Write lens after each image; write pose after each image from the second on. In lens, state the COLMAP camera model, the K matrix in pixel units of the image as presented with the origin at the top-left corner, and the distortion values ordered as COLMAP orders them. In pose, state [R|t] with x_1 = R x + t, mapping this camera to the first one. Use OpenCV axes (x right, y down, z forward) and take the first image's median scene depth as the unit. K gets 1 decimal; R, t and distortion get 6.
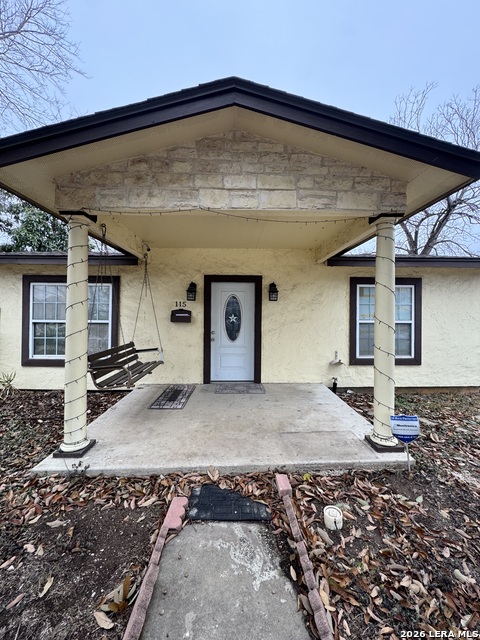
lens RADIAL K [[254.7, 0, 240.9], [0, 254.7, 318.8], [0, 0, 1]] dist [-0.003954, 0.000559]
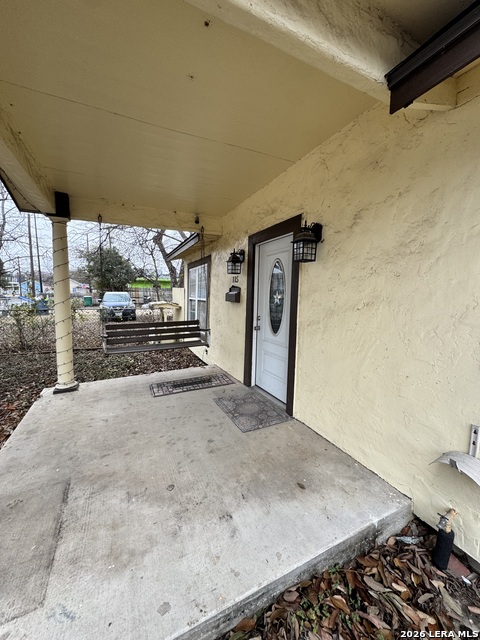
lens RADIAL K [[254.7, 0, 239.6], [0, 254.7, 317.2], [0, 0, 1]] dist [-0.003954, 0.000559]
pose [[0.404141, 0.081174, -0.911088, 0.510626], [-0.010580, 0.996403, 0.084082, -0.005388], [0.914636, -0.024342, 0.403545, 0.678447]]
